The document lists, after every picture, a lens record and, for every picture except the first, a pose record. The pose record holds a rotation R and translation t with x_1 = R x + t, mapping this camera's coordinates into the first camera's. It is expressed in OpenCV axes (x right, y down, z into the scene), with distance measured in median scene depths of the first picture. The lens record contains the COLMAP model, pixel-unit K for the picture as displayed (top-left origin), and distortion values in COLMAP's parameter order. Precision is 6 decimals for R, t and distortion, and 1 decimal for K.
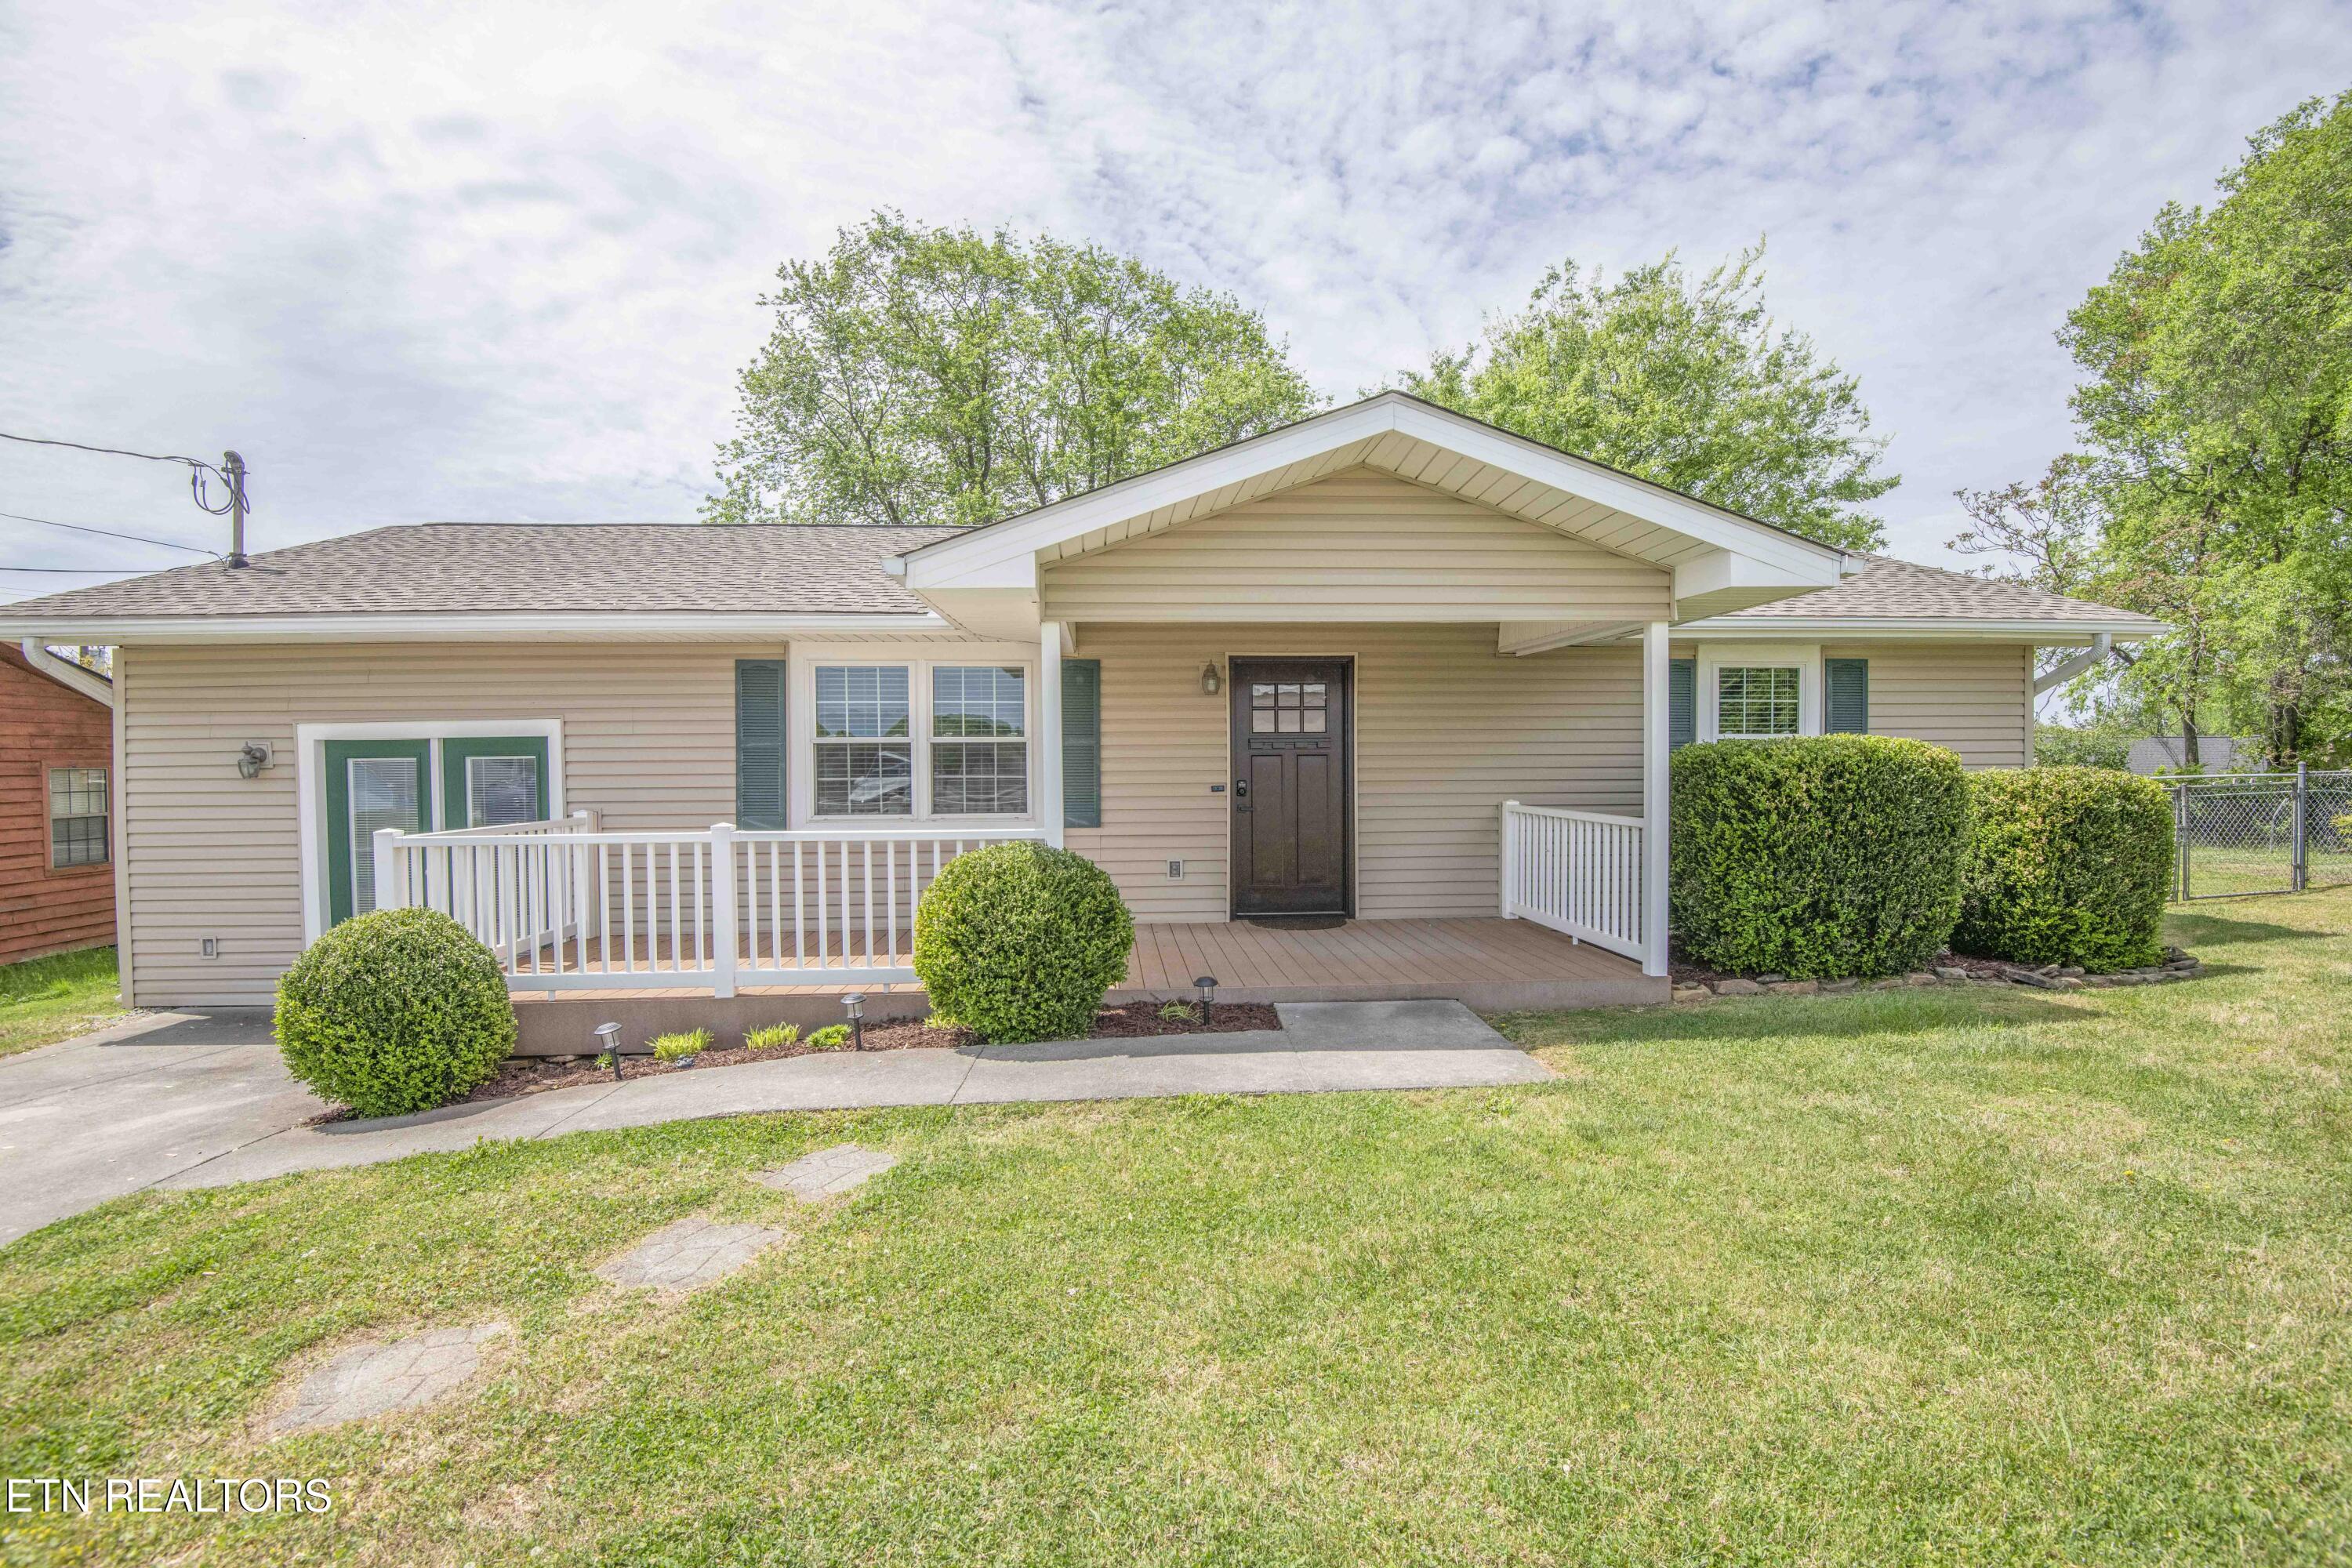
lens RADIAL K [[1086.6, 0, 1183.1], [0, 1086.6, 805.0], [0, 0, 1]] dist [-0.019641, -0.014257]
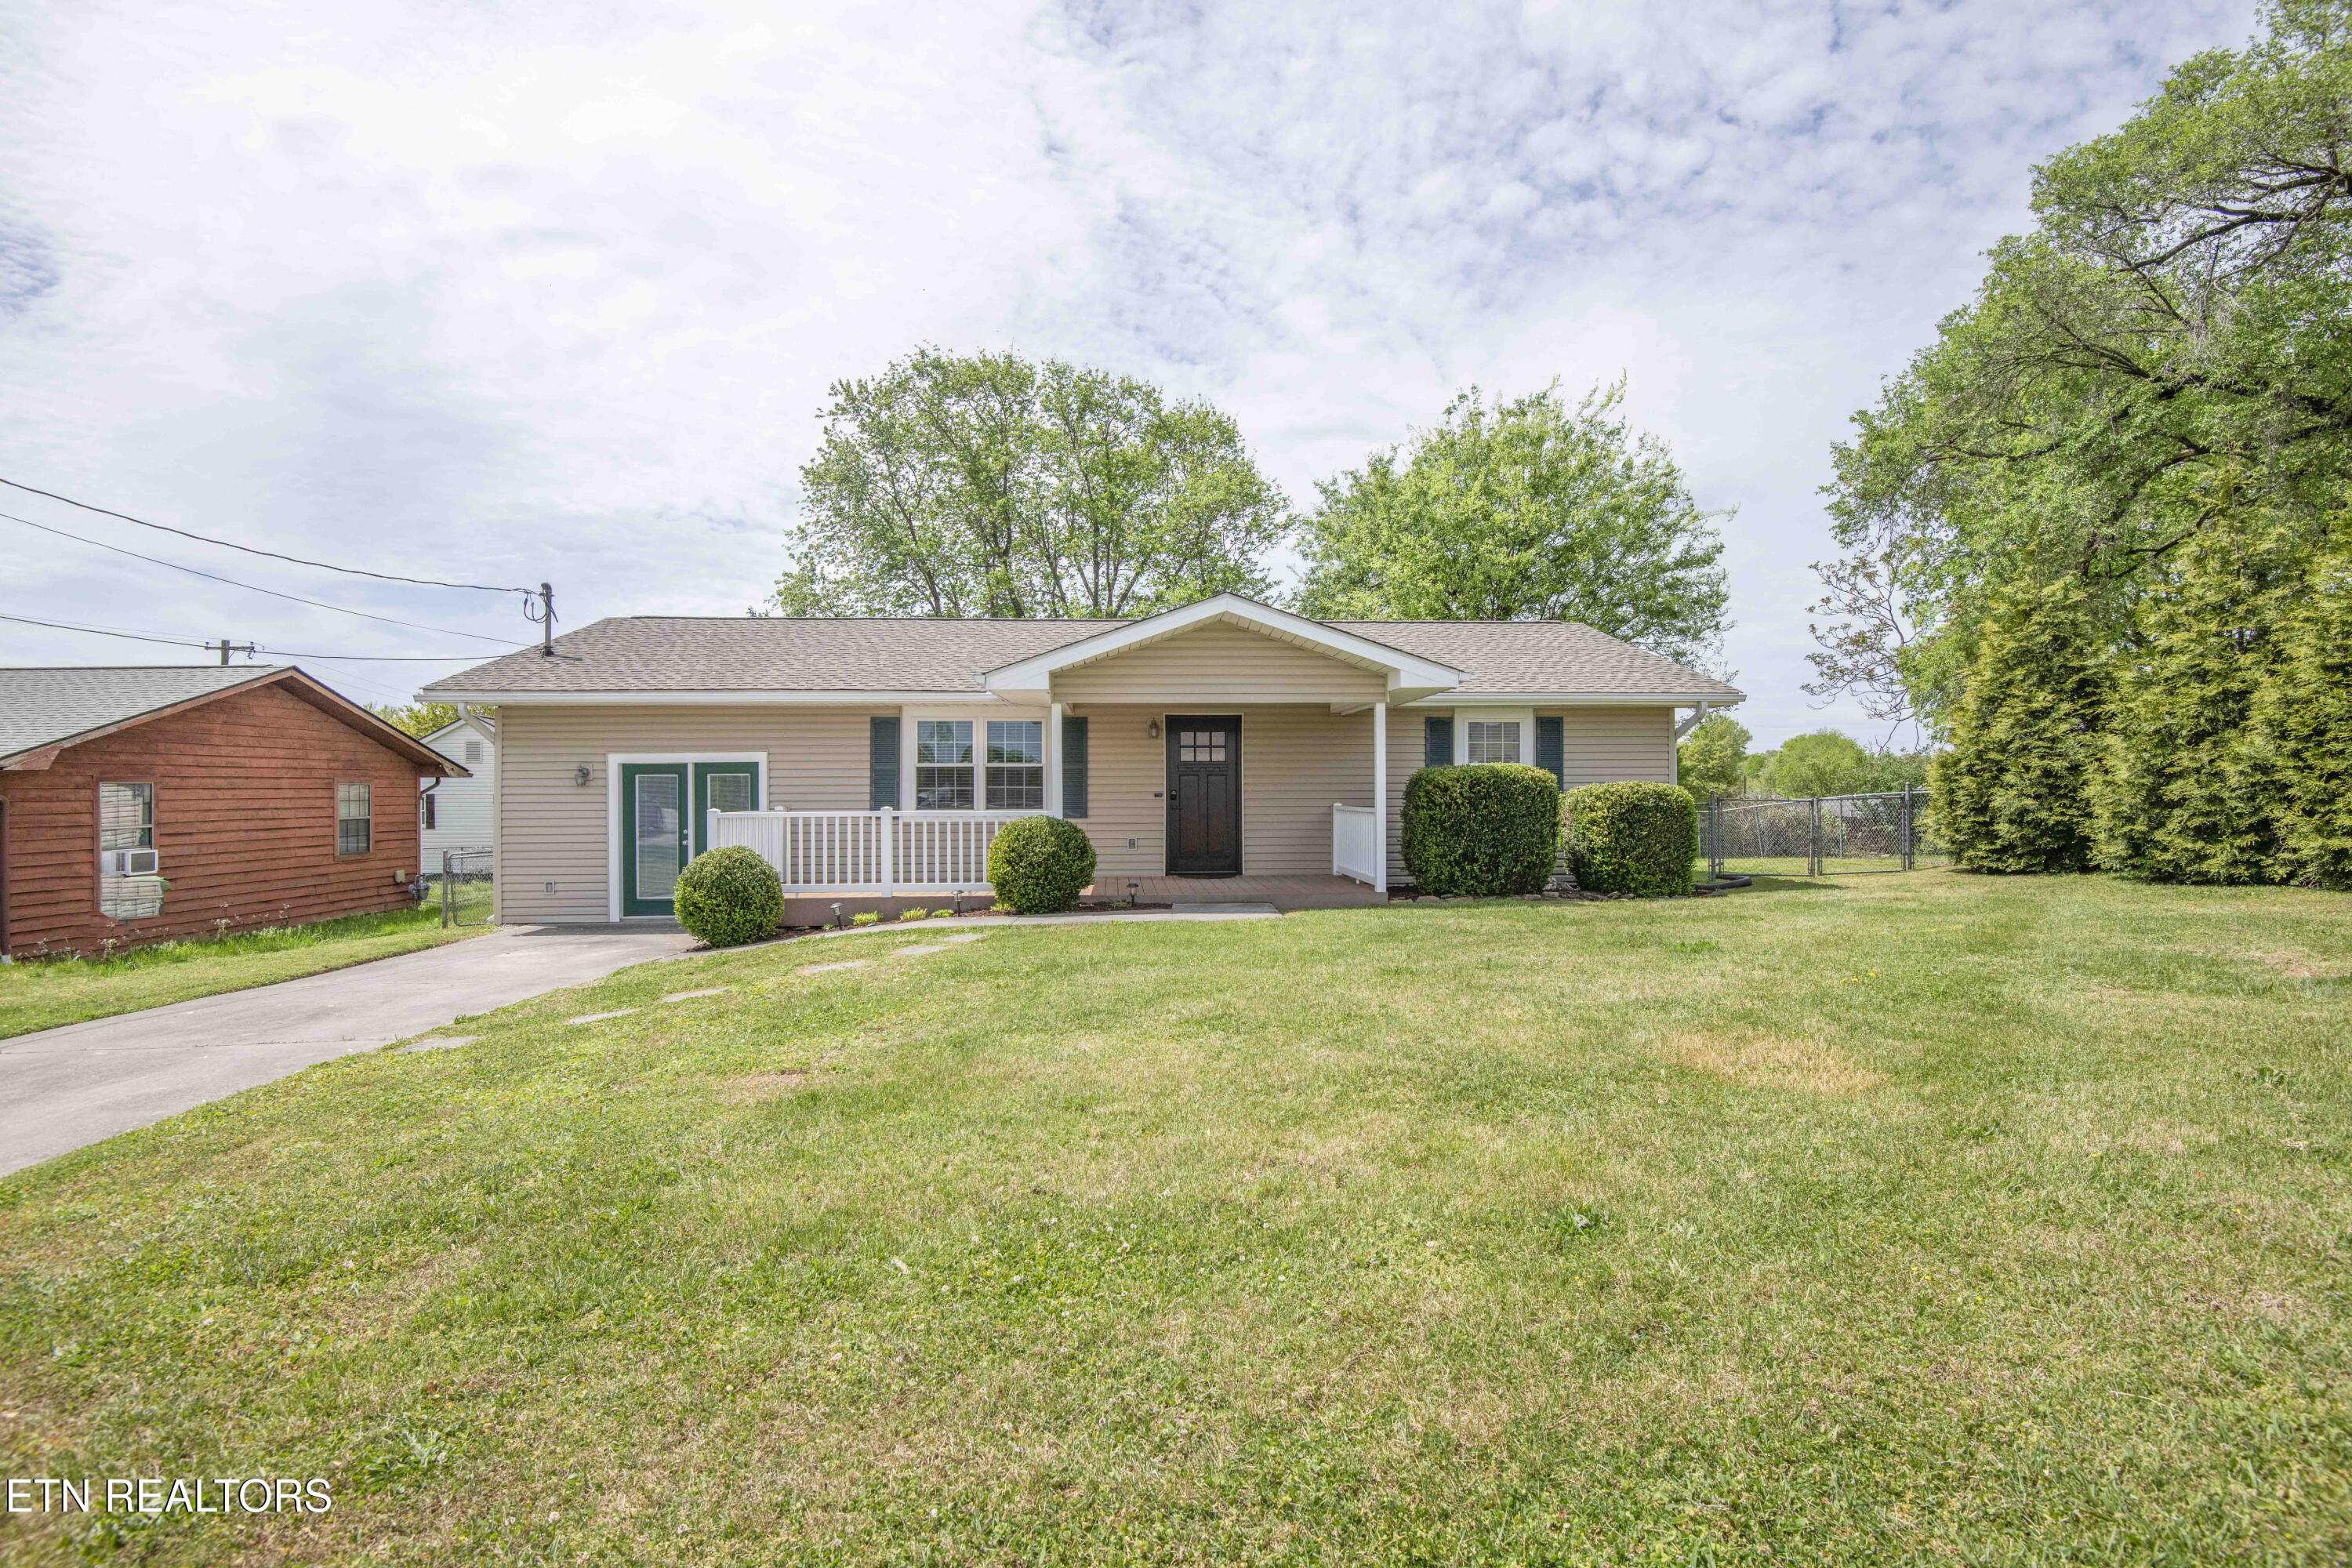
lens RADIAL K [[1086.6, 0, 1193.3], [0, 1086.6, 793.6], [0, 0, 1]] dist [-0.019641, -0.014257]
pose [[0.999971, 0.003068, -0.006947, 0.061106], [-0.003336, 0.999241, -0.038816, 0.029566], [0.006822, 0.038838, 0.999222, -0.413995]]
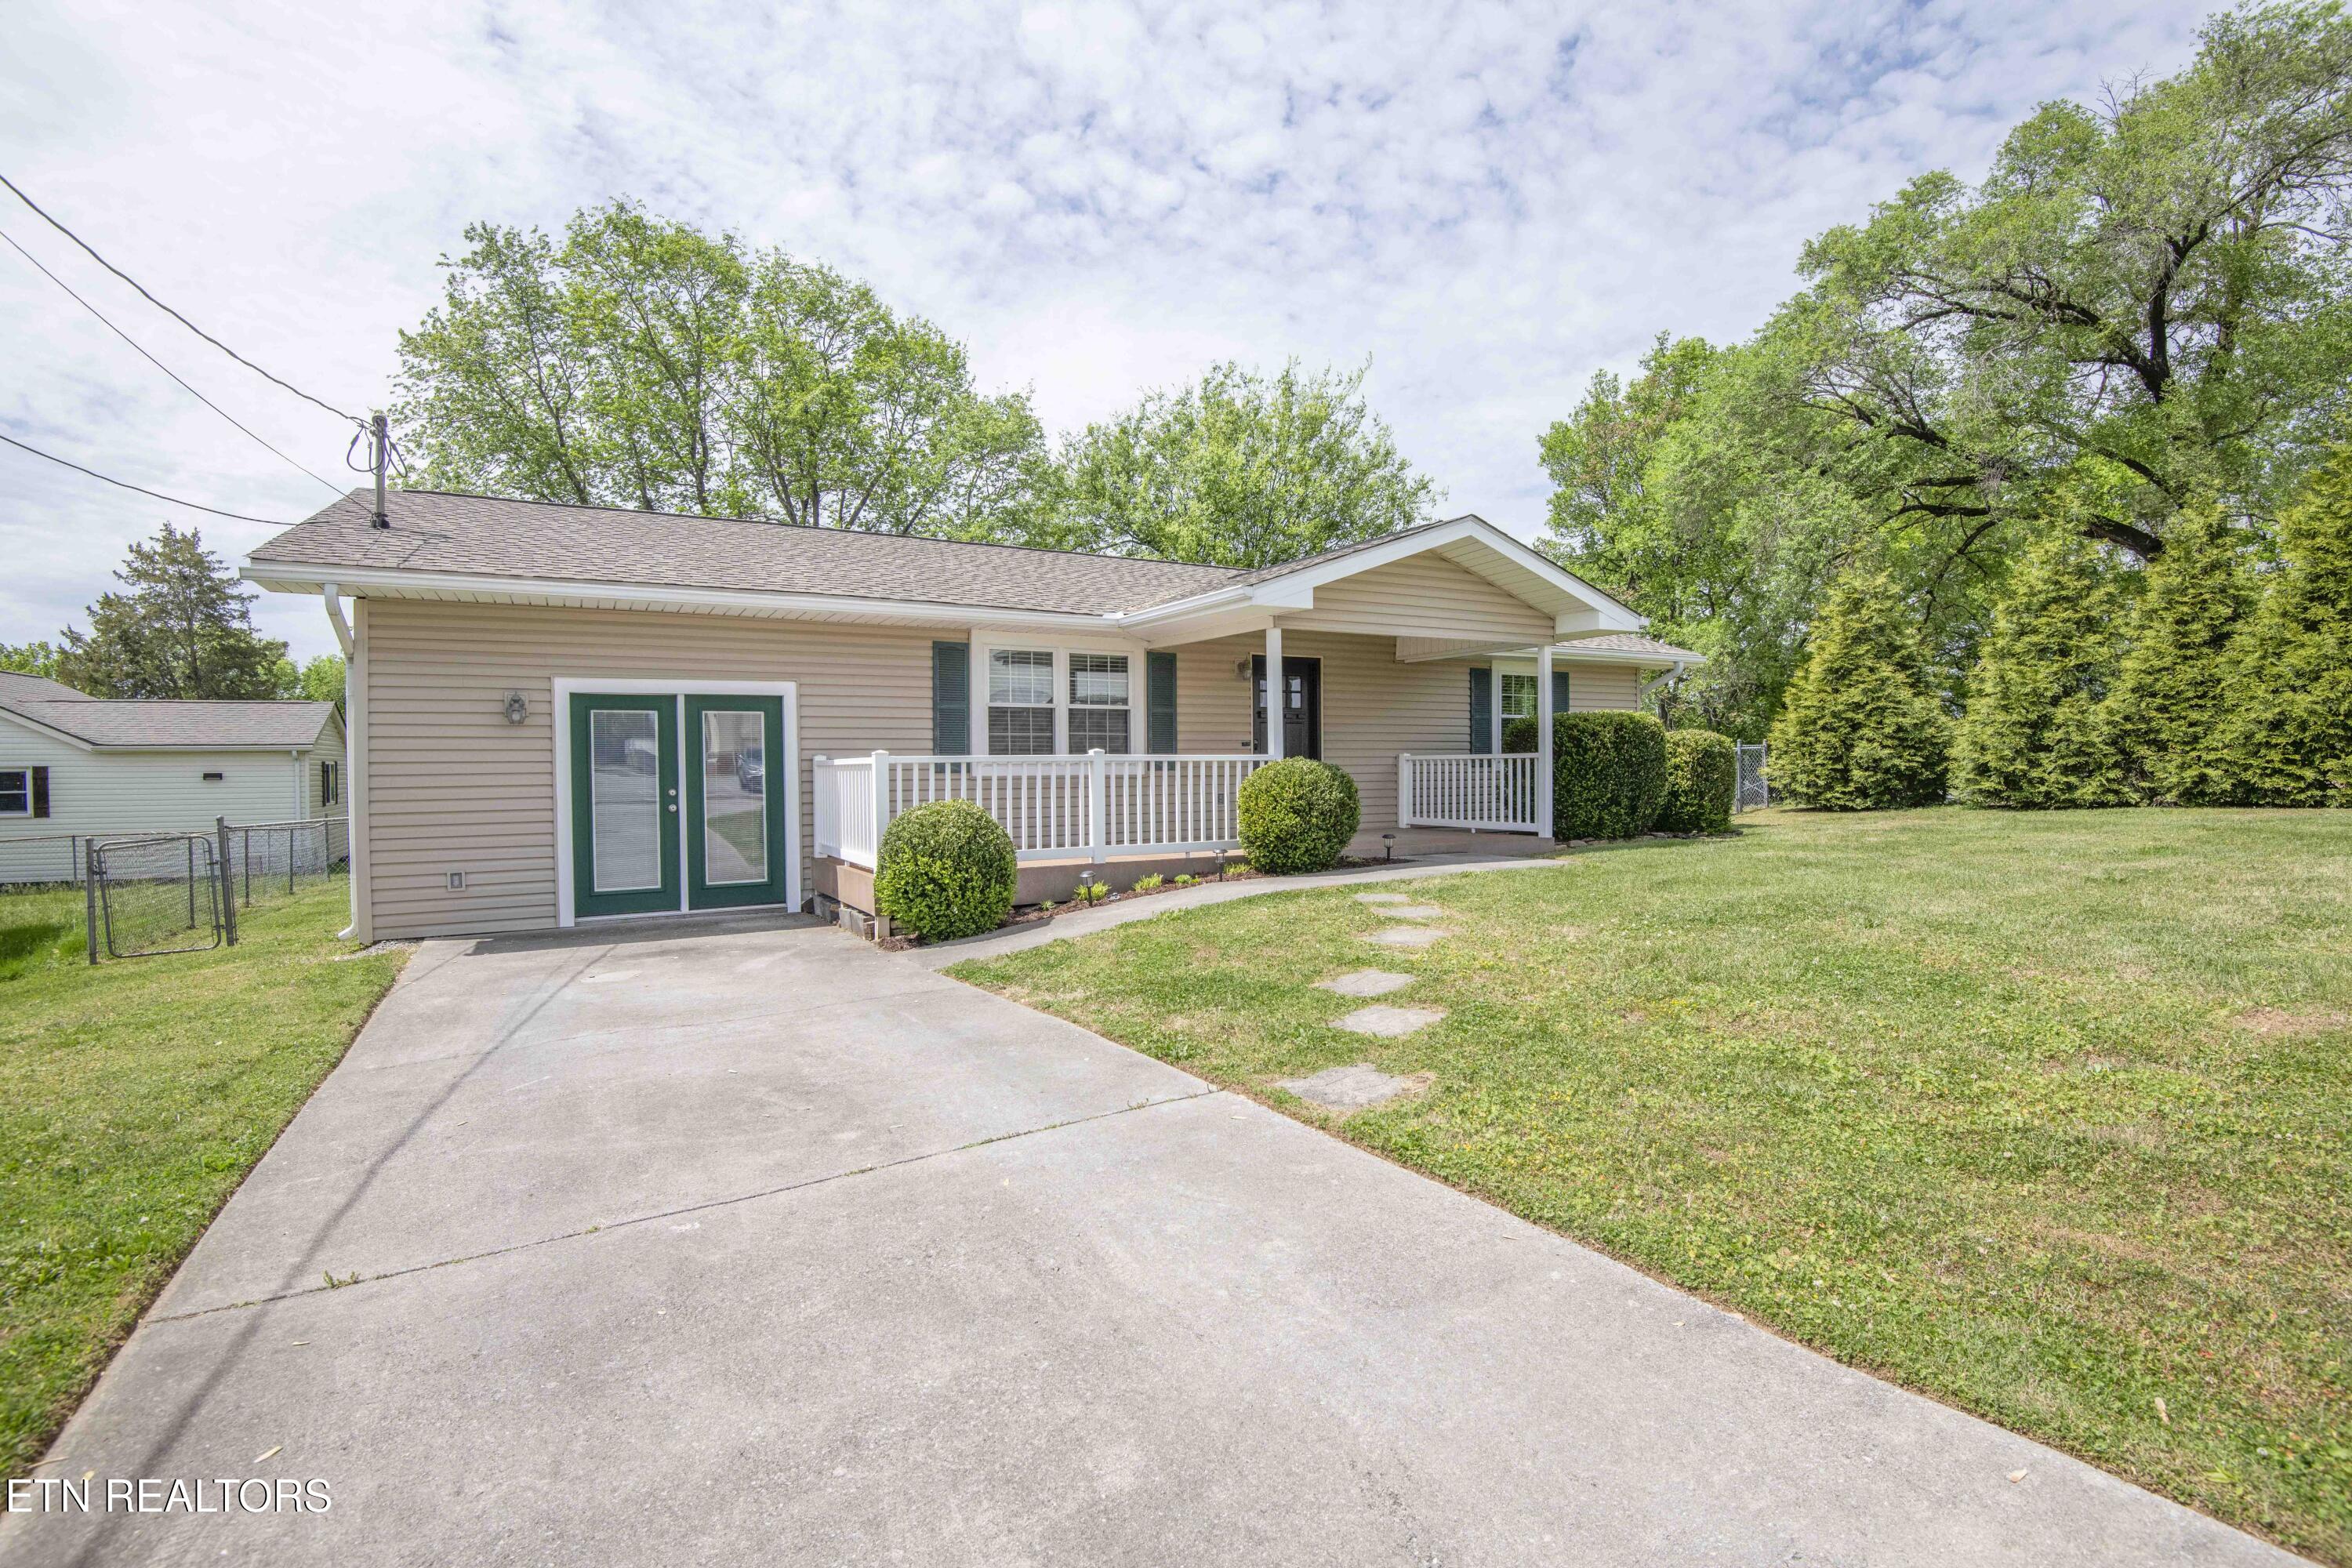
lens RADIAL K [[1086.6, 0, 1183.4], [0, 1086.6, 761.7], [0, 0, 1]] dist [-0.019641, -0.014257]
pose [[0.903118, 0.000587, 0.429393, -0.430774], [0.021710, 0.998658, -0.047026, 0.048483], [-0.428844, 0.051792, 0.901893, -0.185866]]
